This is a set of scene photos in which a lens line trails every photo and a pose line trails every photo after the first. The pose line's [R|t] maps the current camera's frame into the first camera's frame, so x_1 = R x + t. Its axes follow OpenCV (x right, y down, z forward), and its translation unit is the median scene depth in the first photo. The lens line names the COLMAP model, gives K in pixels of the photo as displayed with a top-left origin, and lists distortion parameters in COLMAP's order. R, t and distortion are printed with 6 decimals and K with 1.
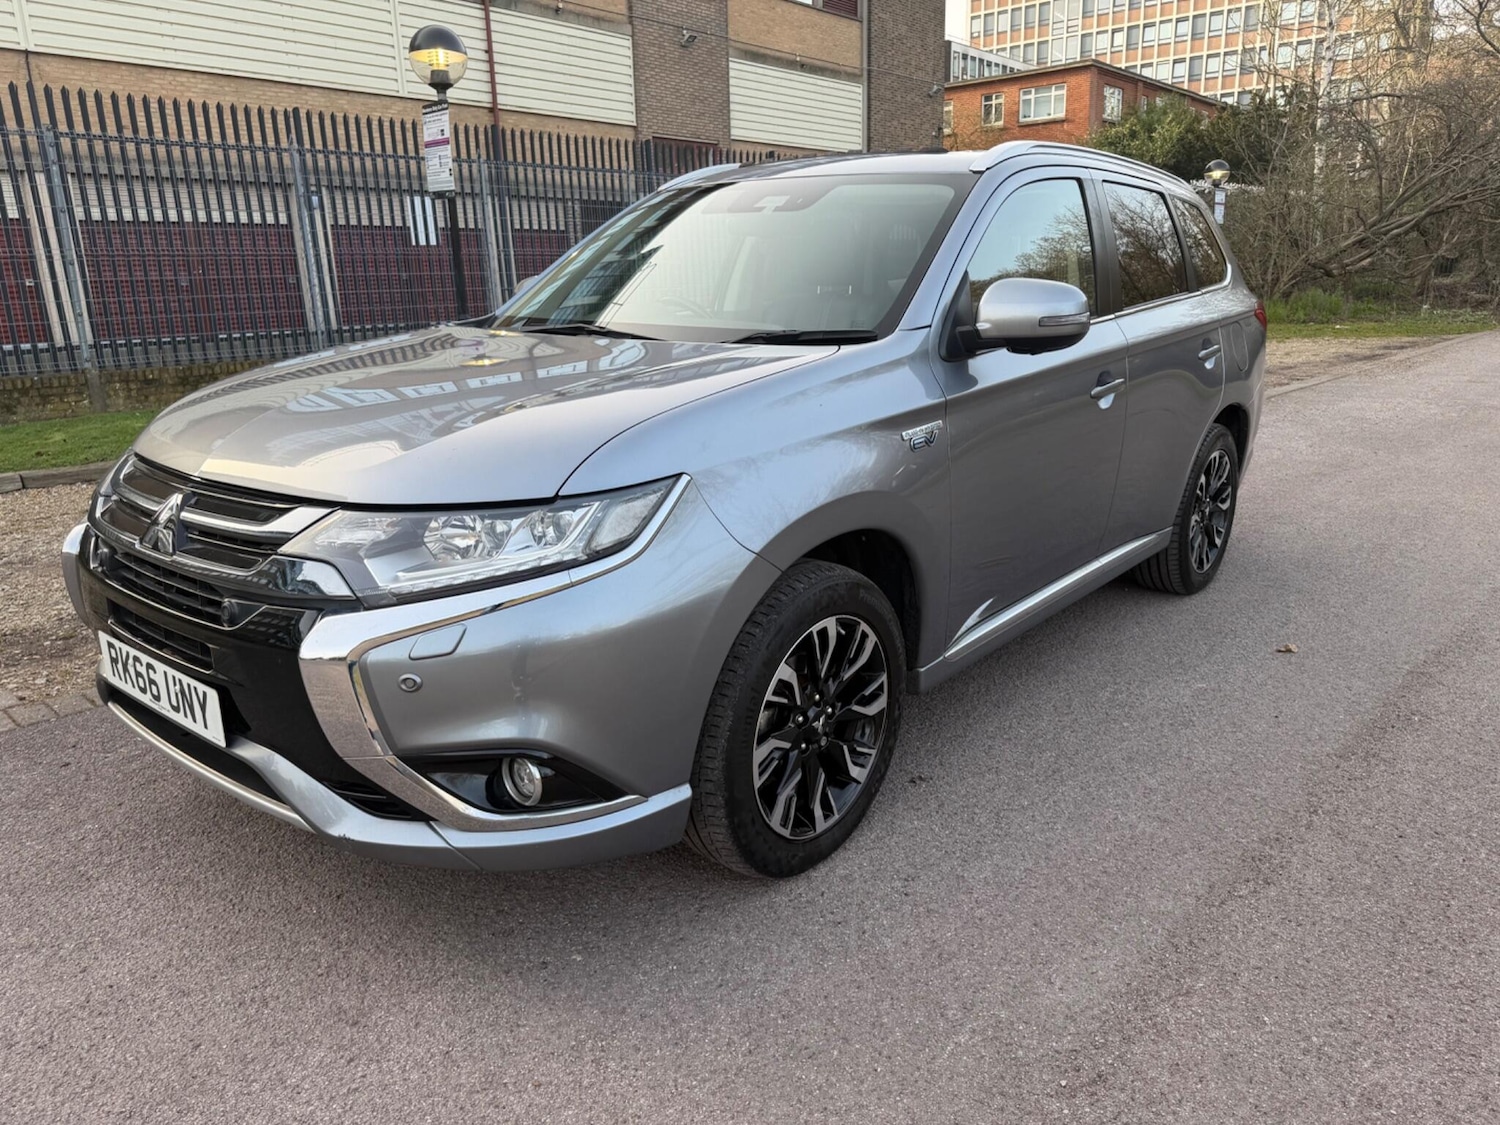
lens RADIAL K [[1100.2, 0, 751.2], [0, 1100.2, 556.7], [0, 0, 1]] dist [-0.009933, 0.002462]
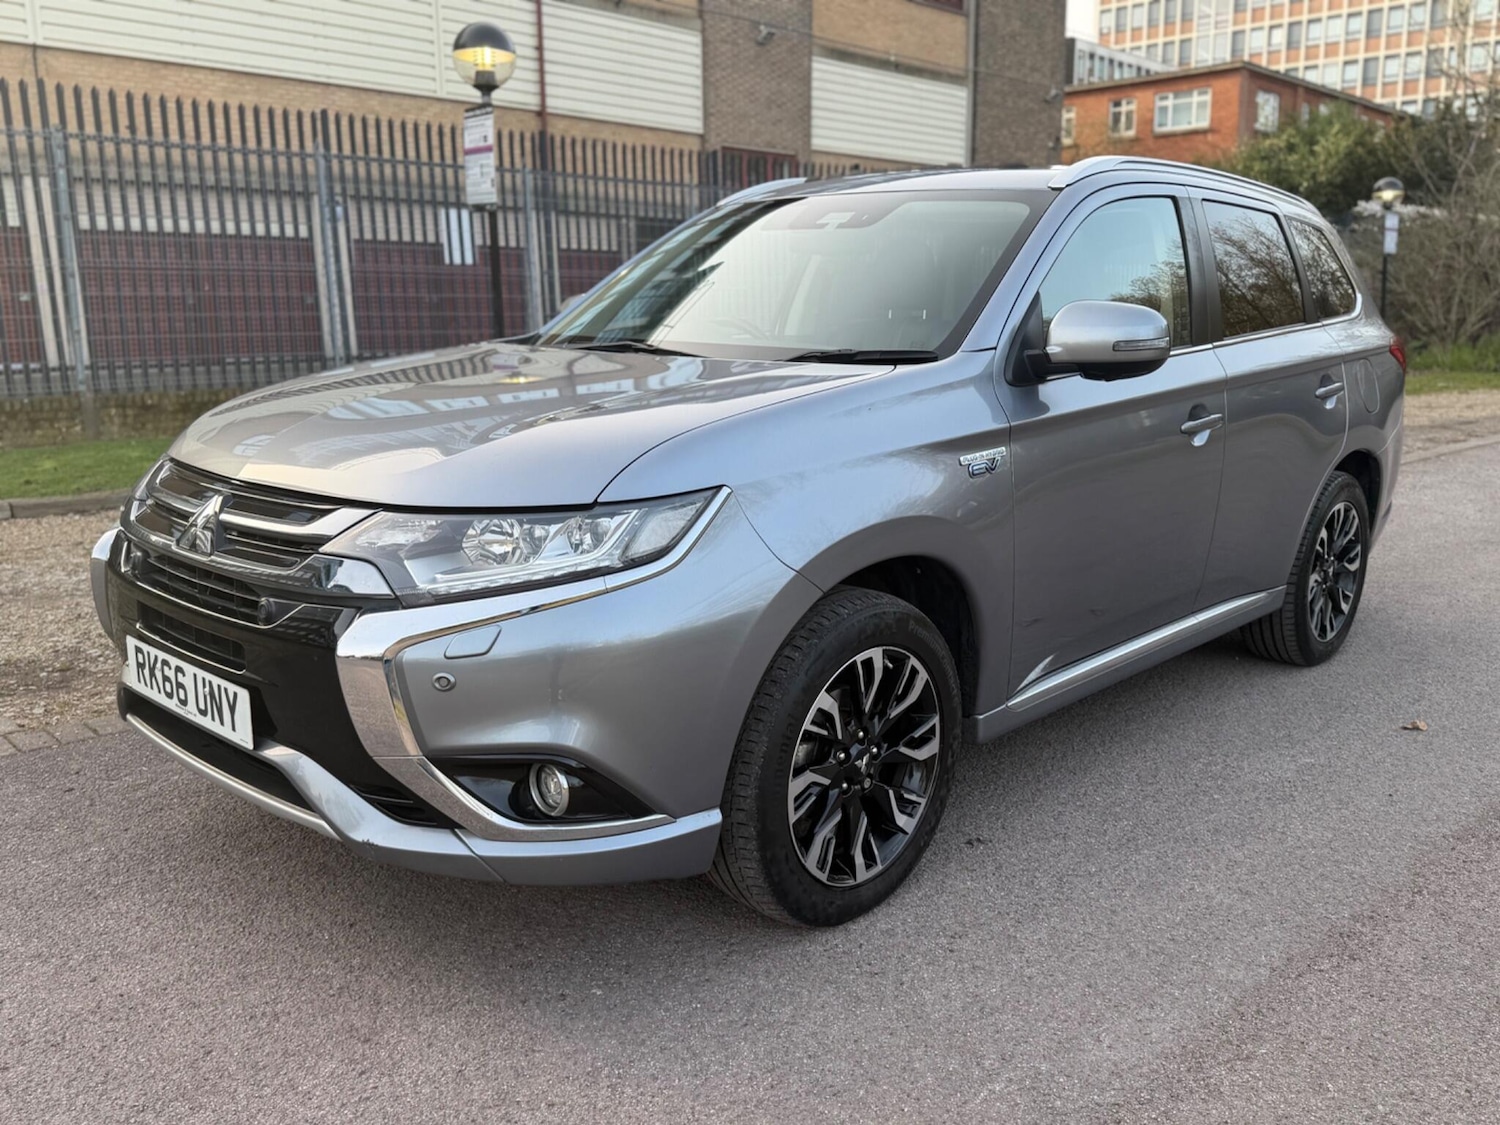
lens RADIAL K [[1382.3, 0, 748.8], [0, 1382.3, 565.9], [0, 0, 1]] dist [-0.003866, 0.000000]
pose [[0.997504, 0.029339, -0.064219, 0.033822], [-0.033659, 0.997168, -0.067257, 0.063747], [0.062064, 0.069251, 0.995667, -0.182222]]
